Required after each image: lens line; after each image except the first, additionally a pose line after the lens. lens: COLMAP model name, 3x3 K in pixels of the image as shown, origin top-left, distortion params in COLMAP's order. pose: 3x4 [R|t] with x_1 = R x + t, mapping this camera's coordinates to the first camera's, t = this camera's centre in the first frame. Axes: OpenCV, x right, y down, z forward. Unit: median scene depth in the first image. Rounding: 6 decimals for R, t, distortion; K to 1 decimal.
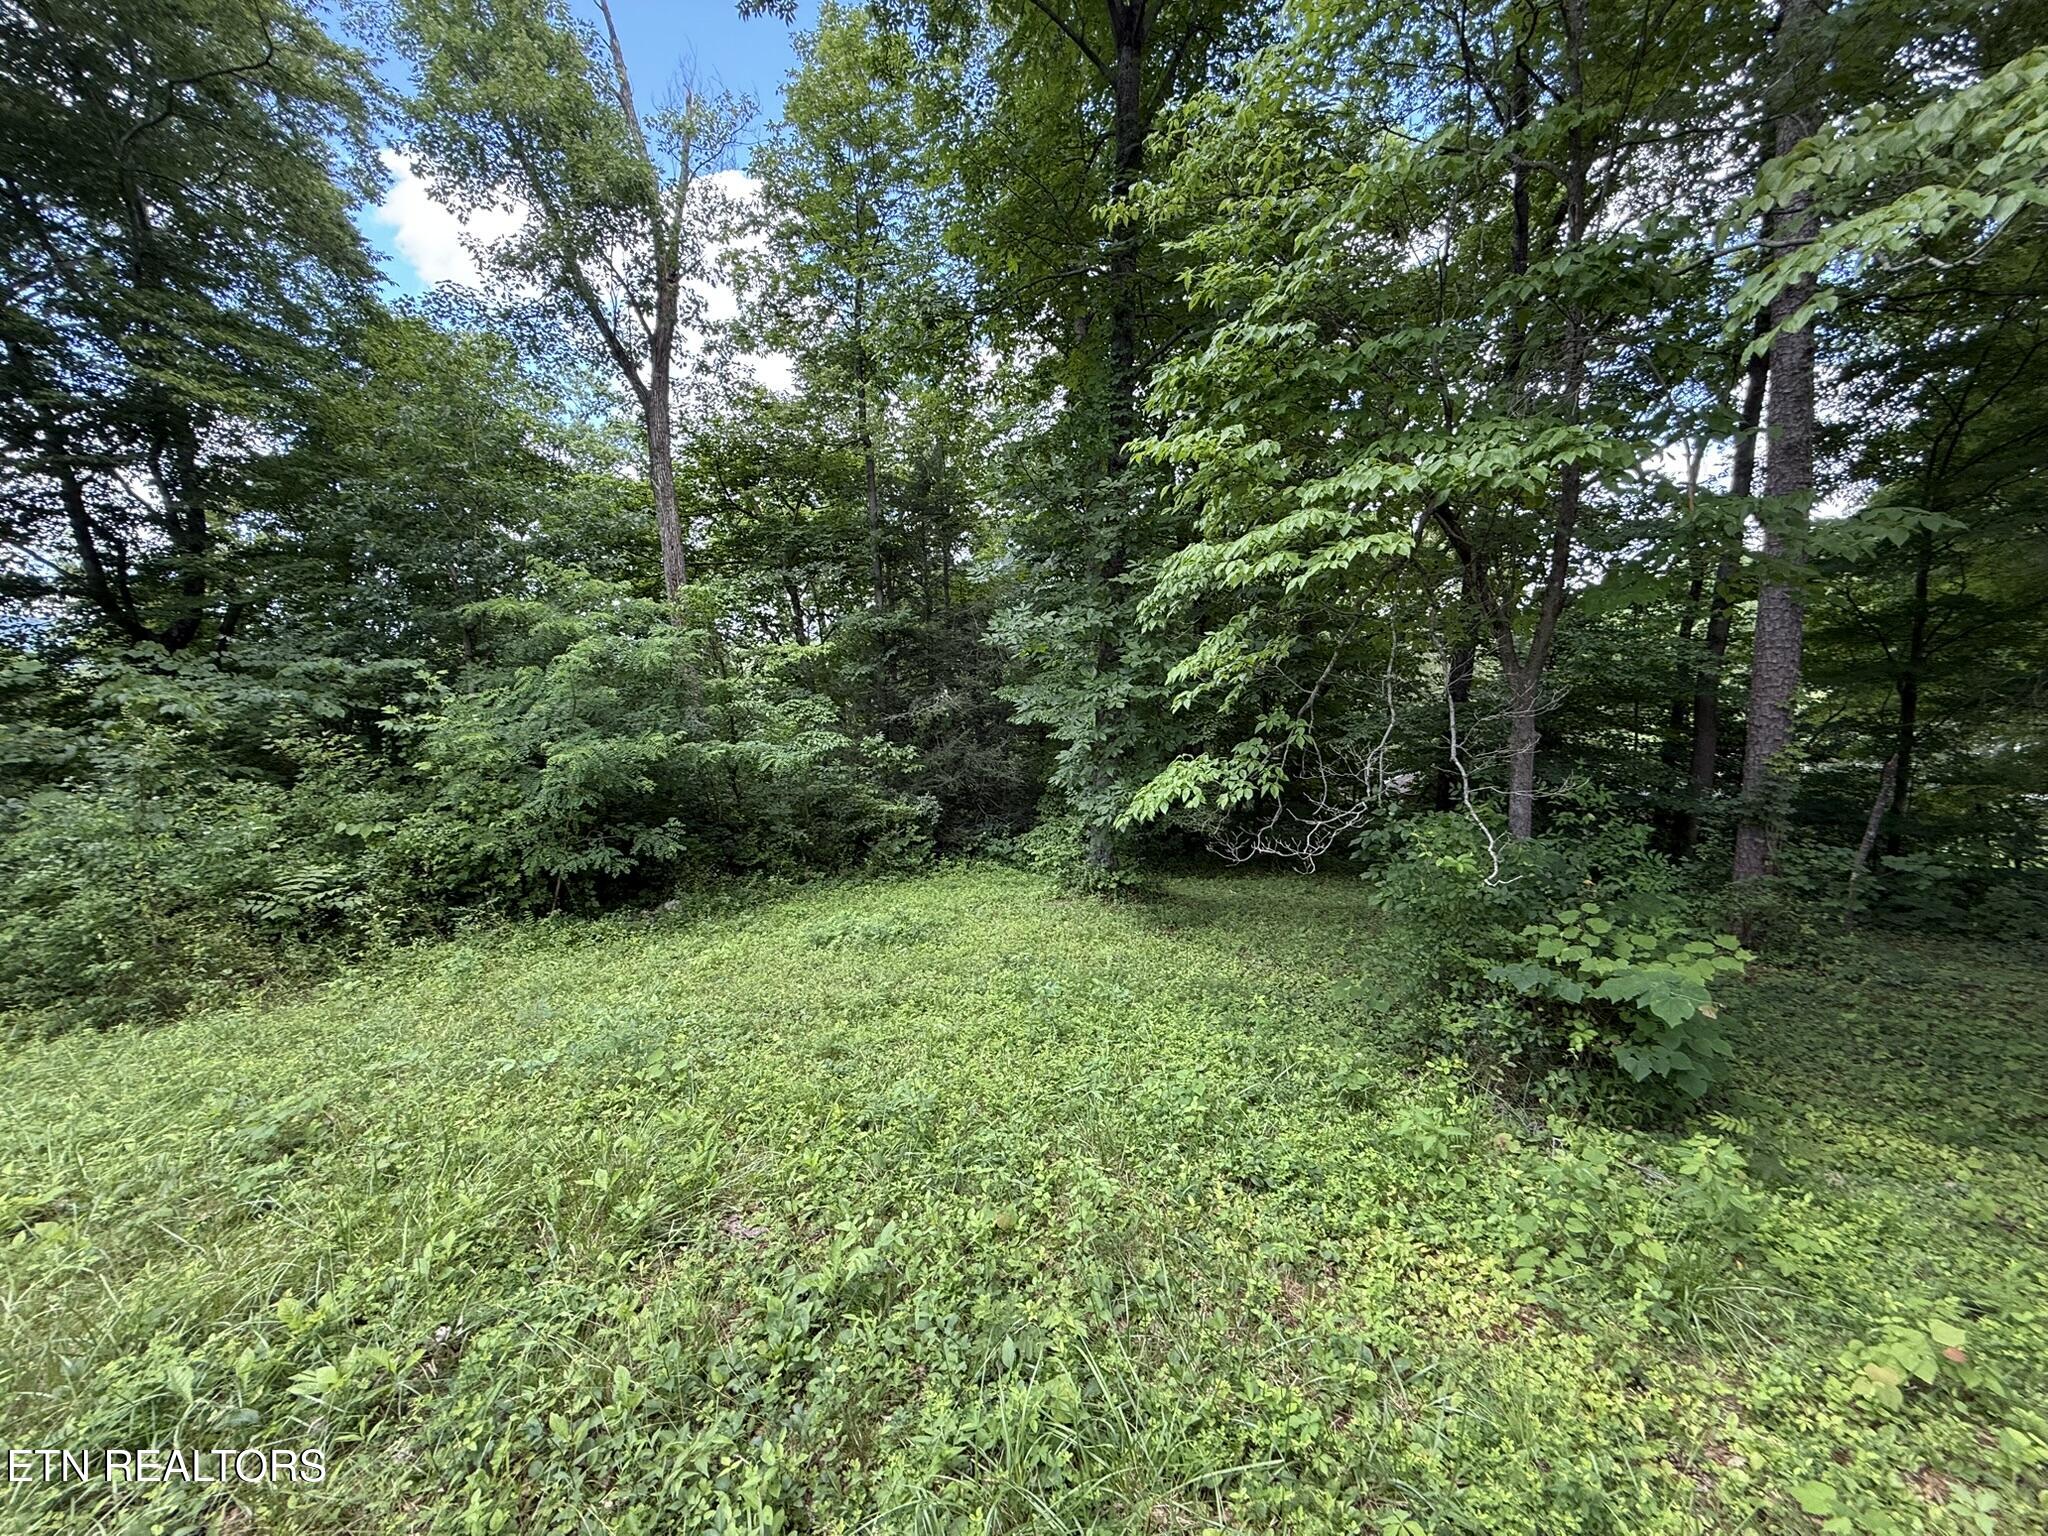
lens RADIAL K [[817.6, 0, 1029.1], [0, 817.6, 768.0], [0, 0, 1]] dist [-0.000258, 0.000365]
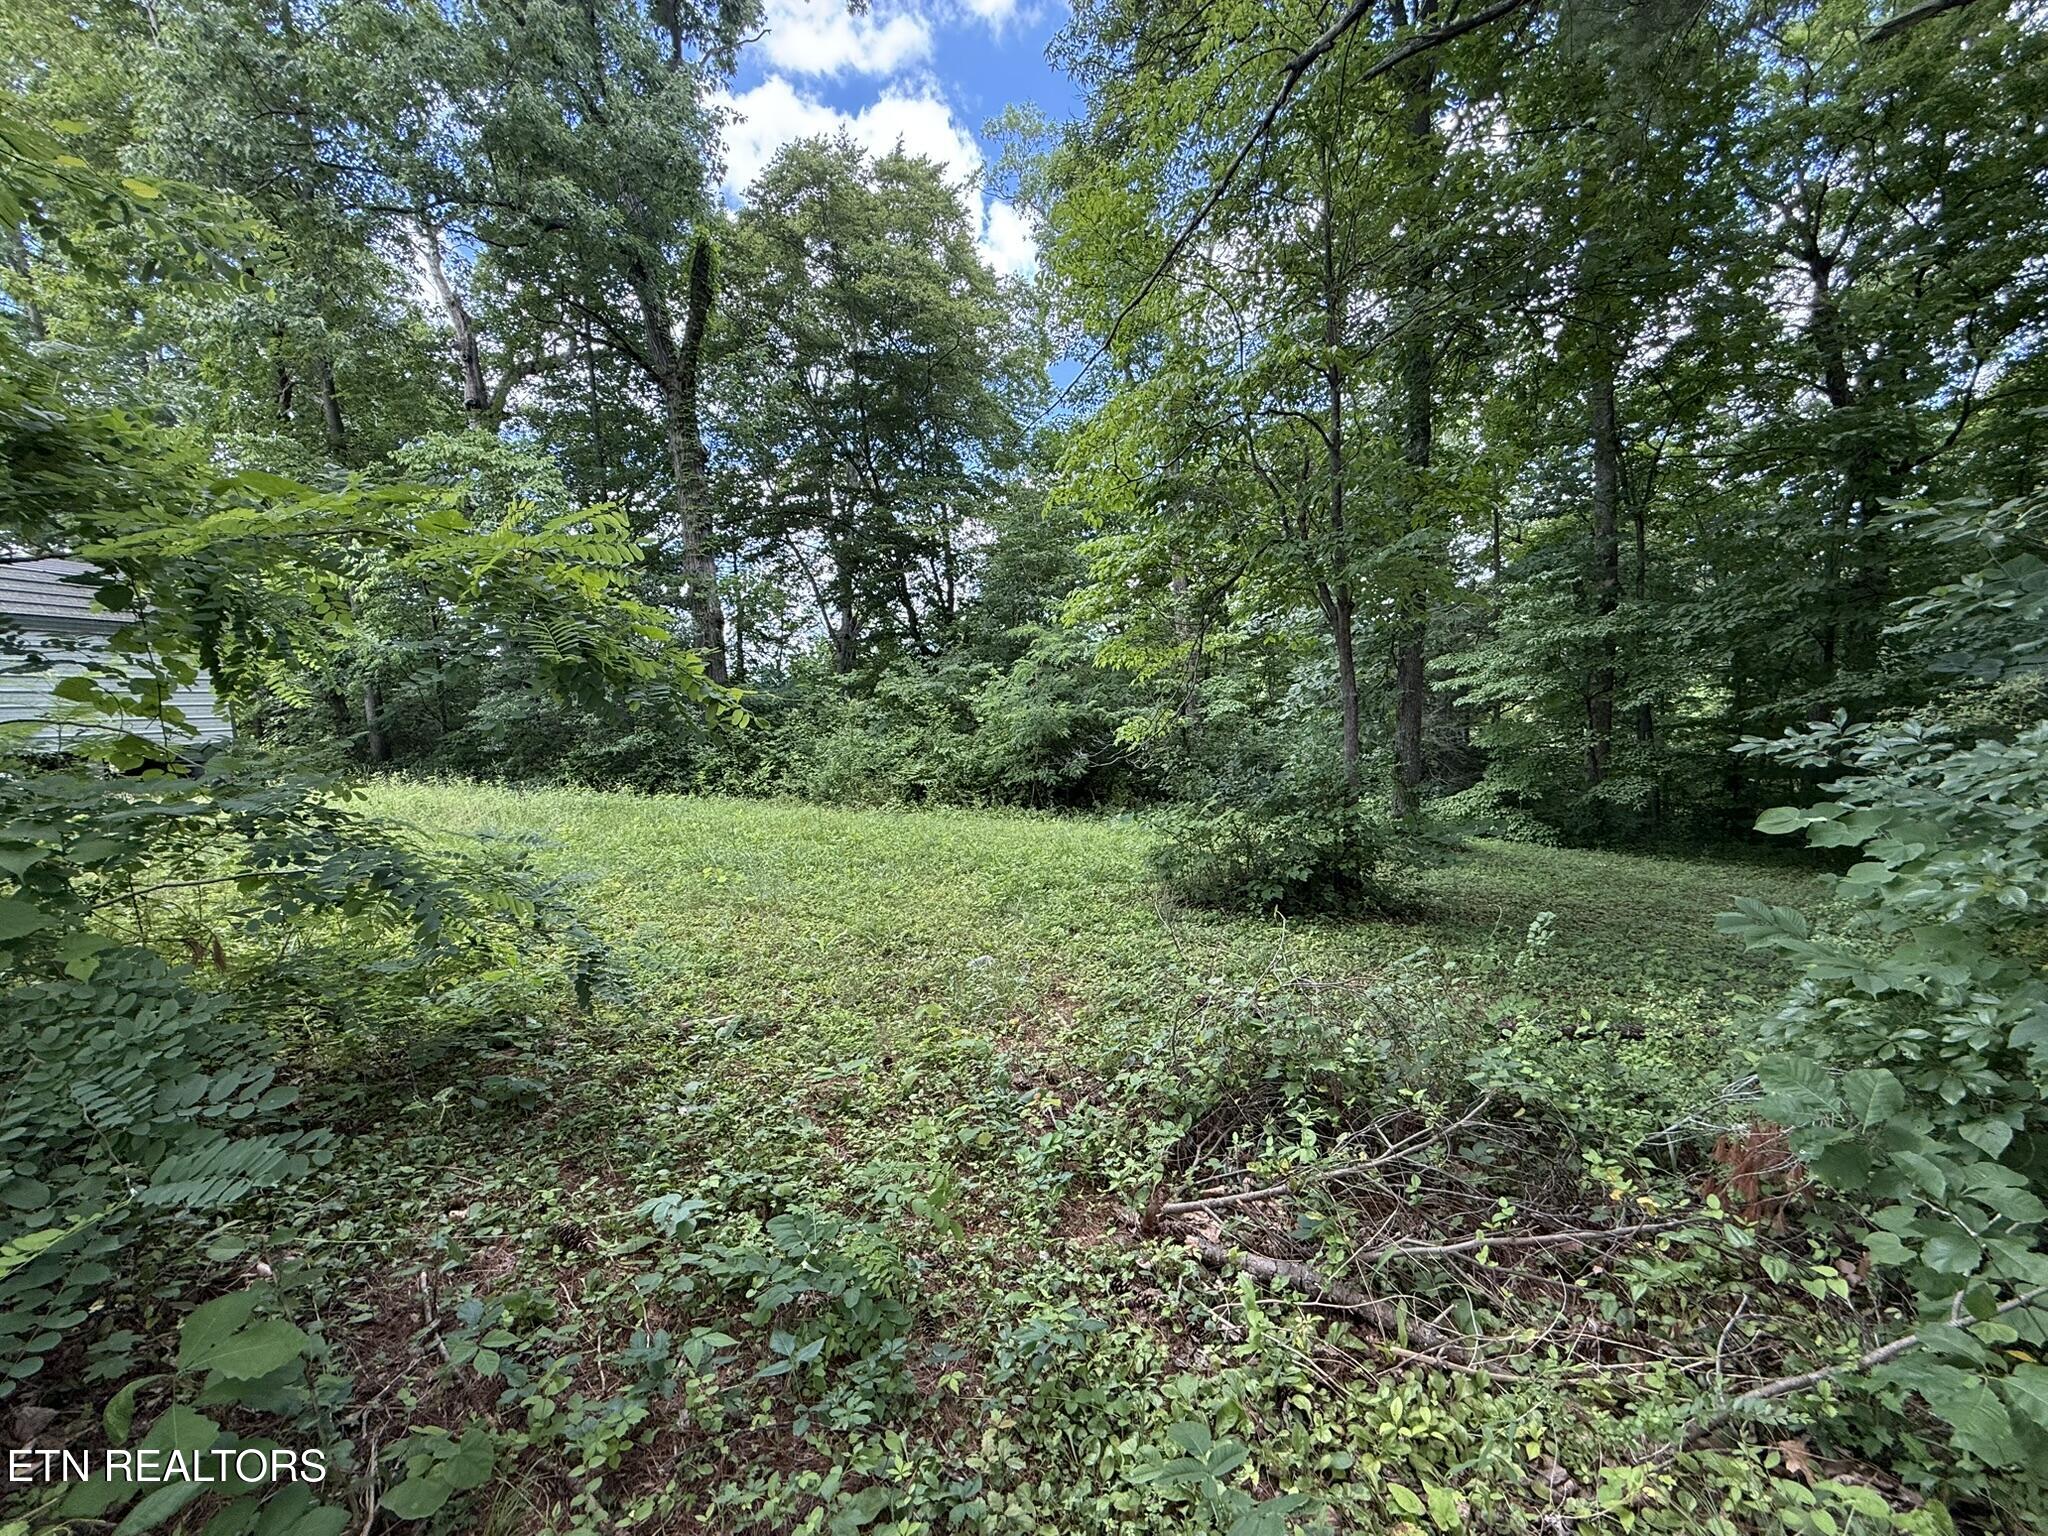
lens RADIAL K [[817.6, 0, 1020.0], [0, 817.6, 766.5], [0, 0, 1]] dist [-0.000258, 0.000365]
pose [[0.677916, 0.049688, -0.733458, 0.645241], [-0.026355, 0.998715, 0.043298, 0.018048], [0.734667, -0.010023, 0.678354, -0.189694]]
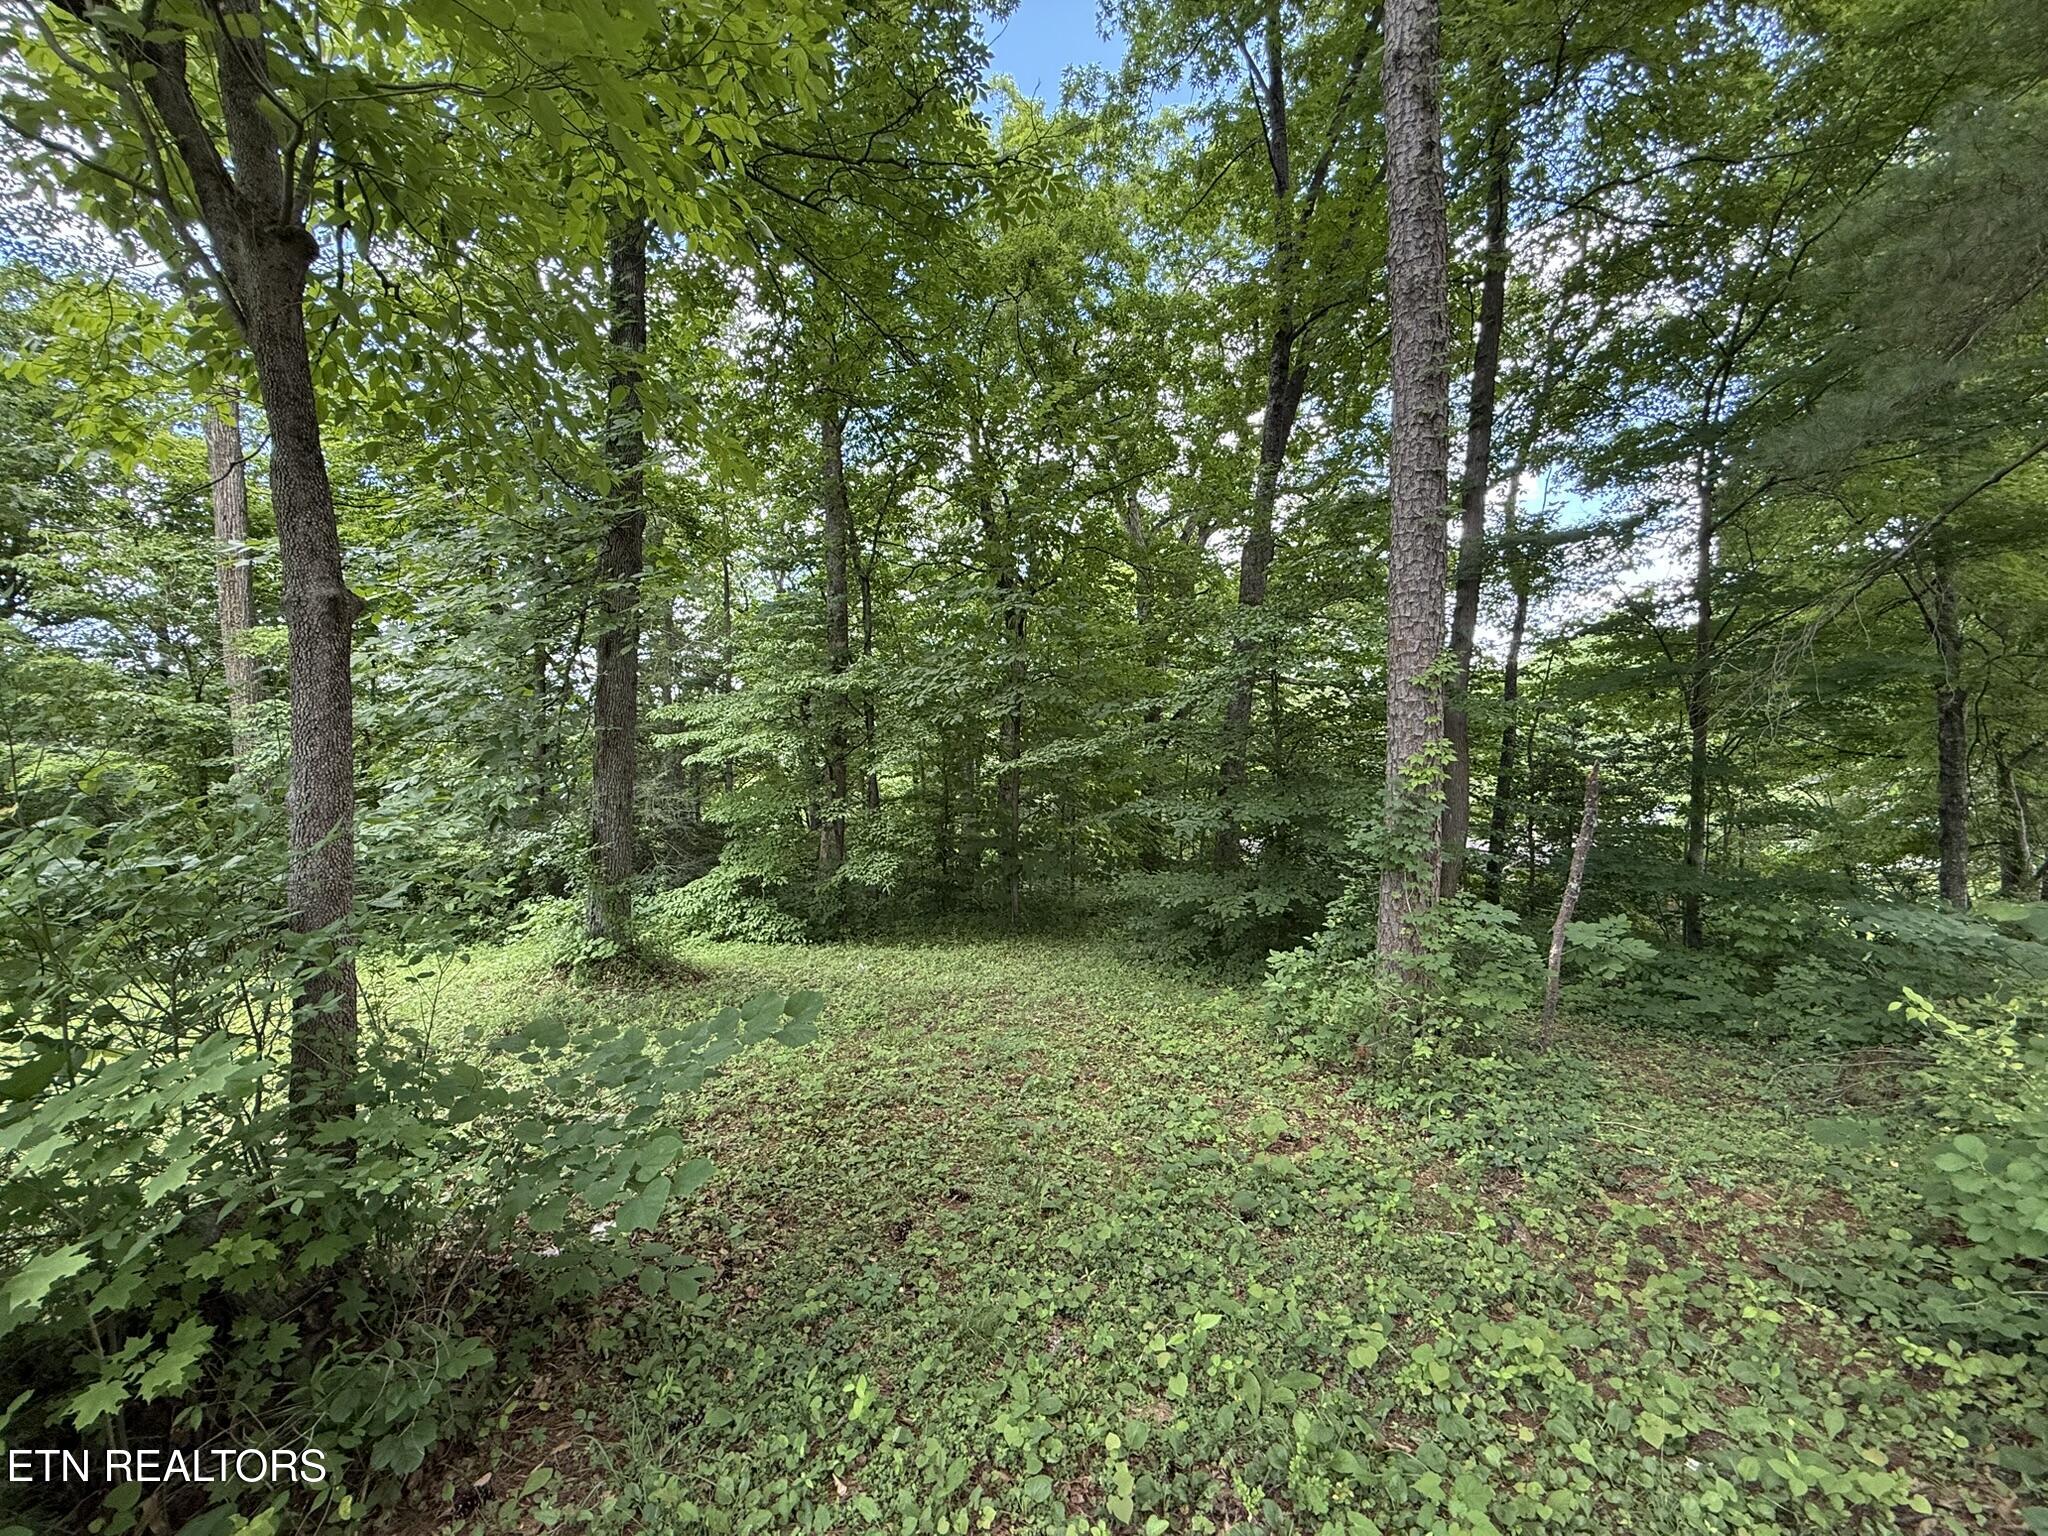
lens RADIAL K [[817.6, 0, 1016.1], [0, 817.6, 766.6], [0, 0, 1]] dist [-0.000258, 0.000365]
pose [[0.998885, 0.013090, 0.045363, 0.471389], [-0.009541, 0.996940, -0.077587, 0.033874], [-0.046240, 0.077068, 0.995953, 0.315718]]
